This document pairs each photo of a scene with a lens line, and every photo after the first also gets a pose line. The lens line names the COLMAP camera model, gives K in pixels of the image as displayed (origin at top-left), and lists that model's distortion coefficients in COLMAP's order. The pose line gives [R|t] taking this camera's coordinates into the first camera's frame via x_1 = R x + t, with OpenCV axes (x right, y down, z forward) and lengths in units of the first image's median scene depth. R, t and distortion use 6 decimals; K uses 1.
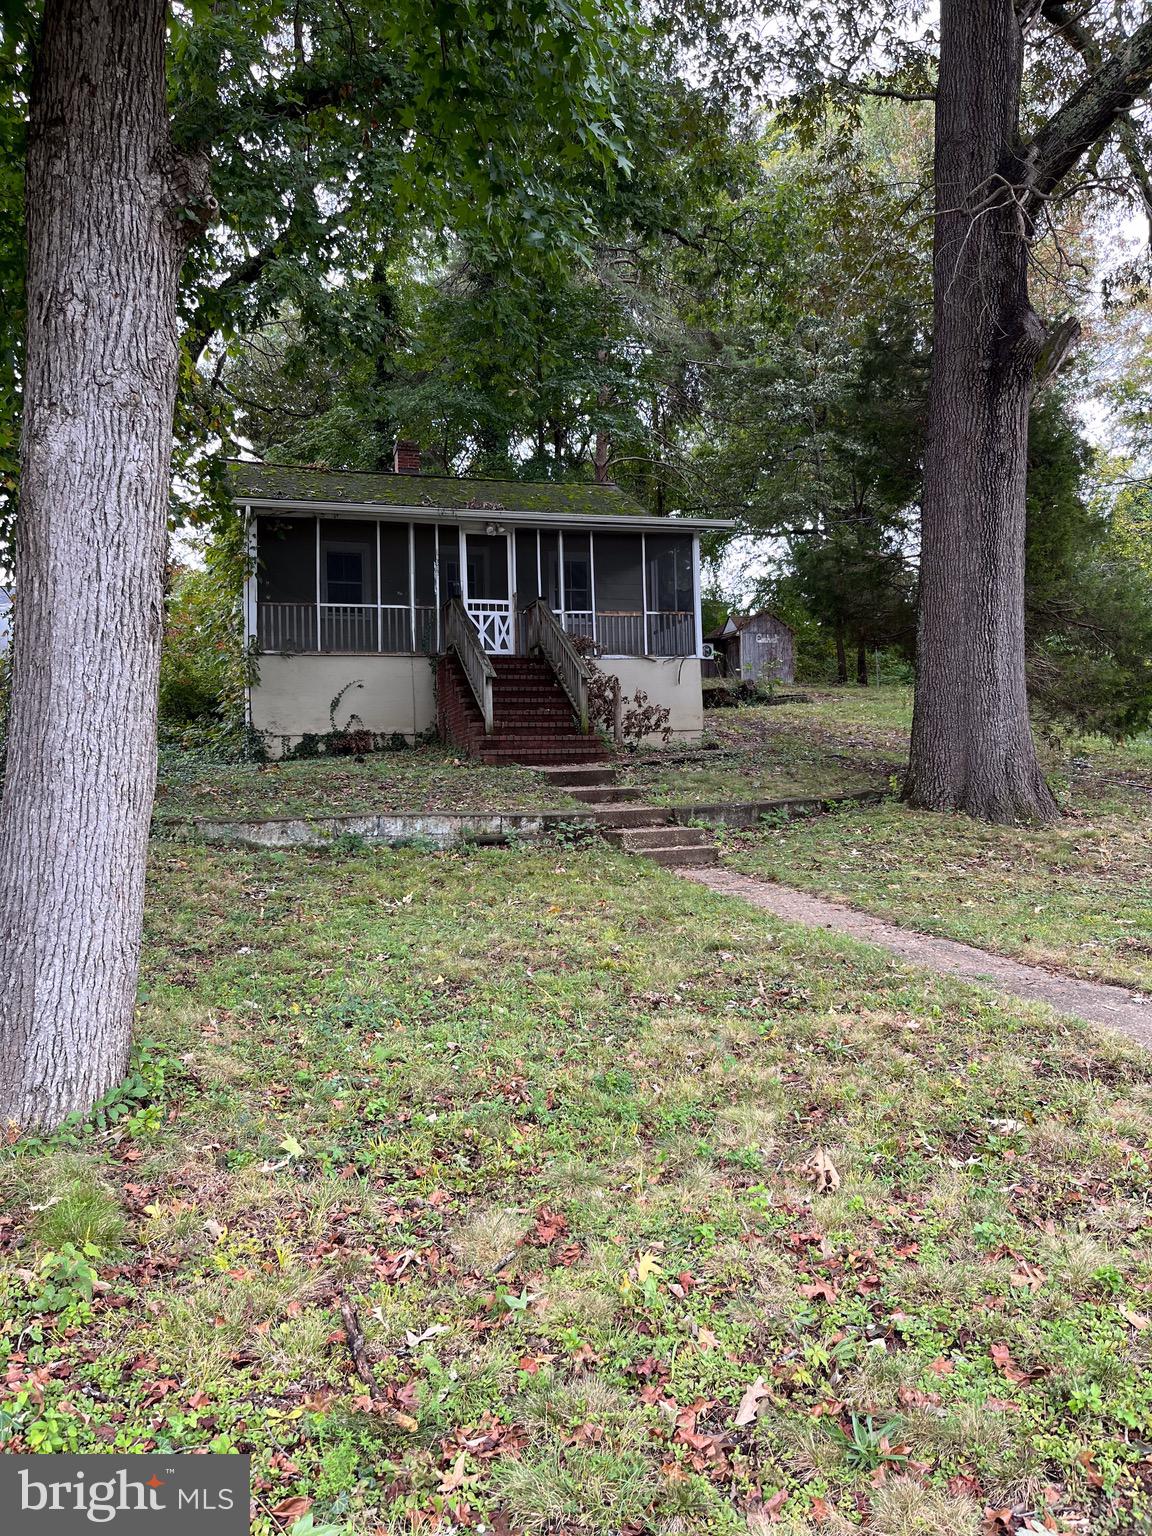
lens RADIAL K [[1155.7, 0, 578.0], [0, 1155.7, 767.6], [0, 0, 1]] dist [0.014527, -0.002114]
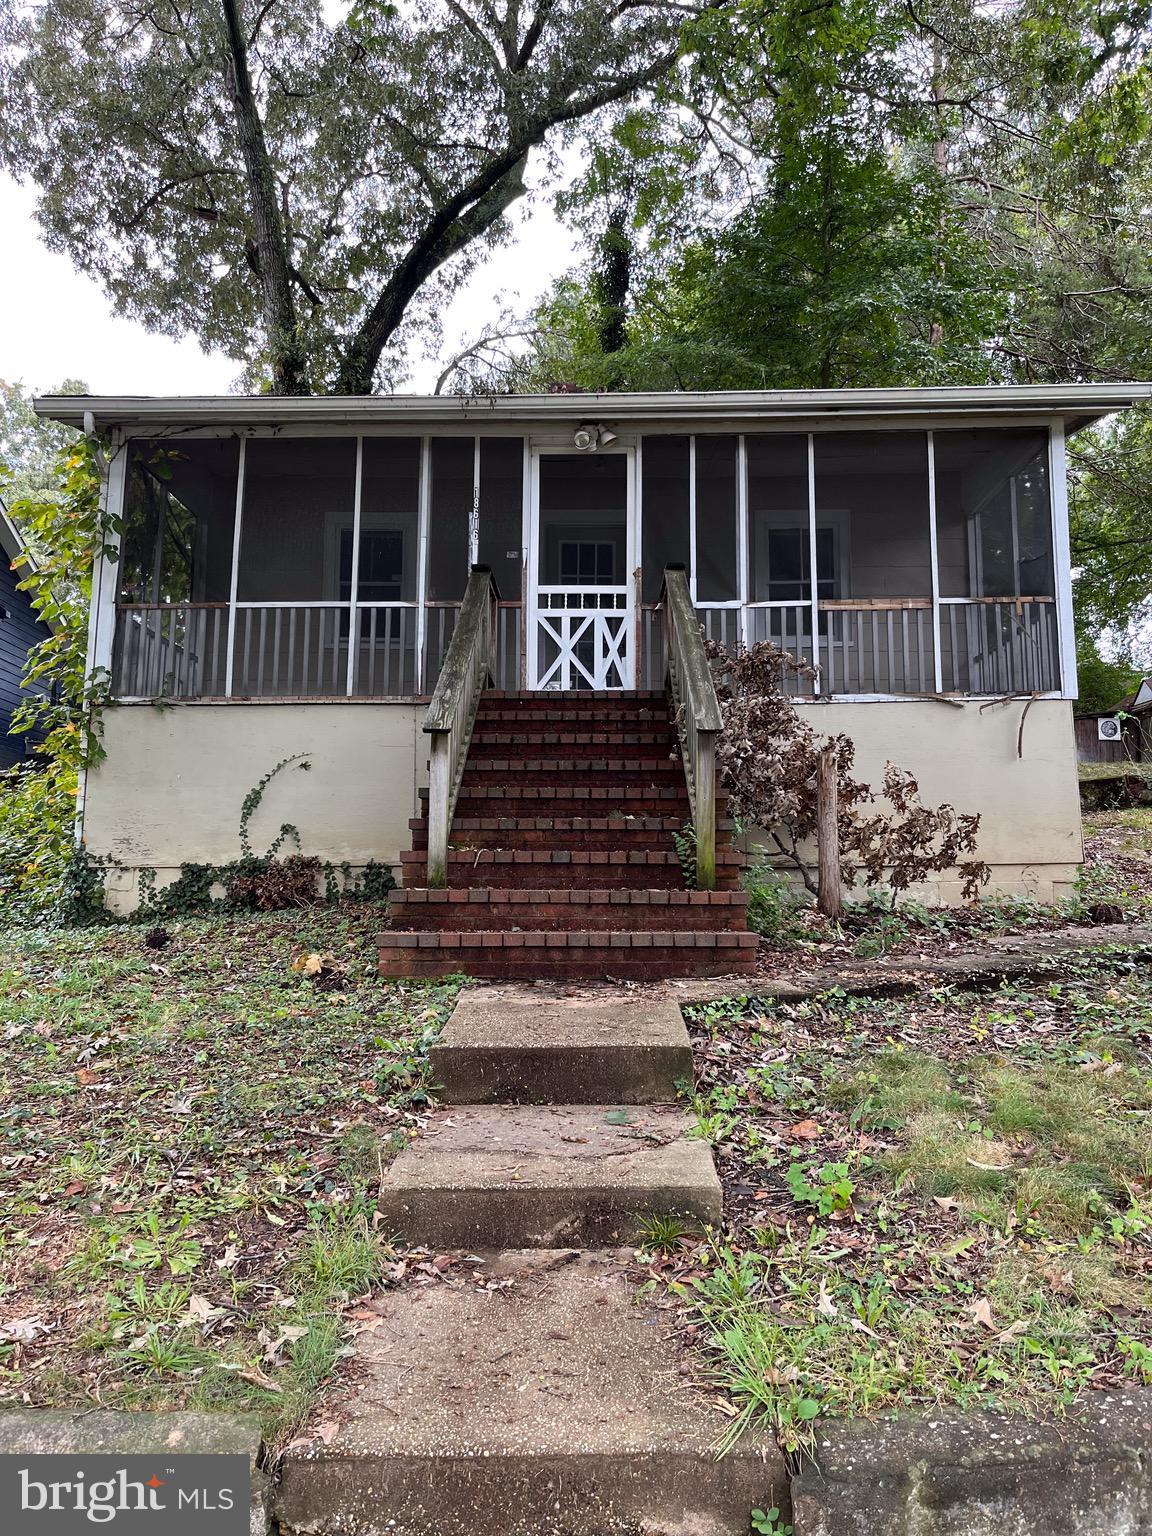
lens RADIAL K [[1155.7, 0, 569.1], [0, 1155.7, 767.8], [0, 0, 1]] dist [0.014527, -0.002114]
pose [[0.946884, -0.010318, -0.321408, 0.072086], [-0.018093, 0.996192, -0.085283, -0.030105], [0.321065, 0.086569, 0.943092, 0.571518]]
